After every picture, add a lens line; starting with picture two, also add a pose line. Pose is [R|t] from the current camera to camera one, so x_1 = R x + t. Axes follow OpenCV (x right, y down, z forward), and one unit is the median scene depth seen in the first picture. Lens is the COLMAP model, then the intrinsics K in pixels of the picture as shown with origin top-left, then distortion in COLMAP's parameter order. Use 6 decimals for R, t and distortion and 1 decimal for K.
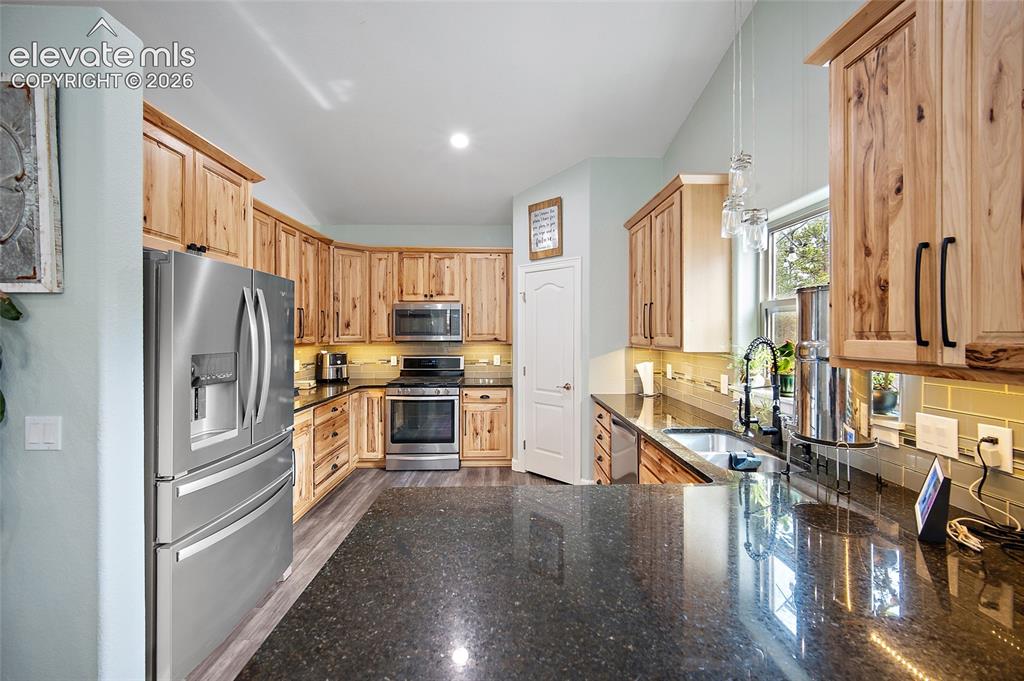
lens RADIAL K [[404.6, 0, 519.8], [0, 404.6, 333.5], [0, 0, 1]] dist [-0.003399, -0.000063]
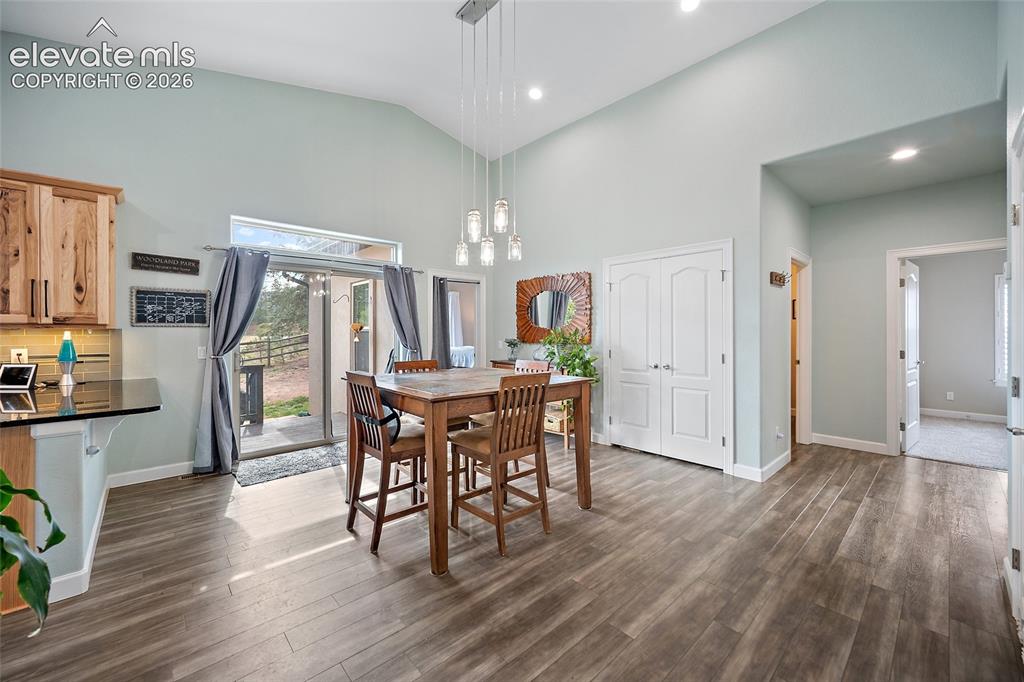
lens RADIAL K [[404.6, 0, 520.3], [0, 404.6, 332.0], [0, 0, 1]] dist [-0.003399, -0.000063]
pose [[-0.659789, 0.000968, 0.751450, -0.801714], [-0.000683, 0.999998, -0.001888, 0.034044], [-0.751451, -0.001759, -0.659787, 0.078219]]
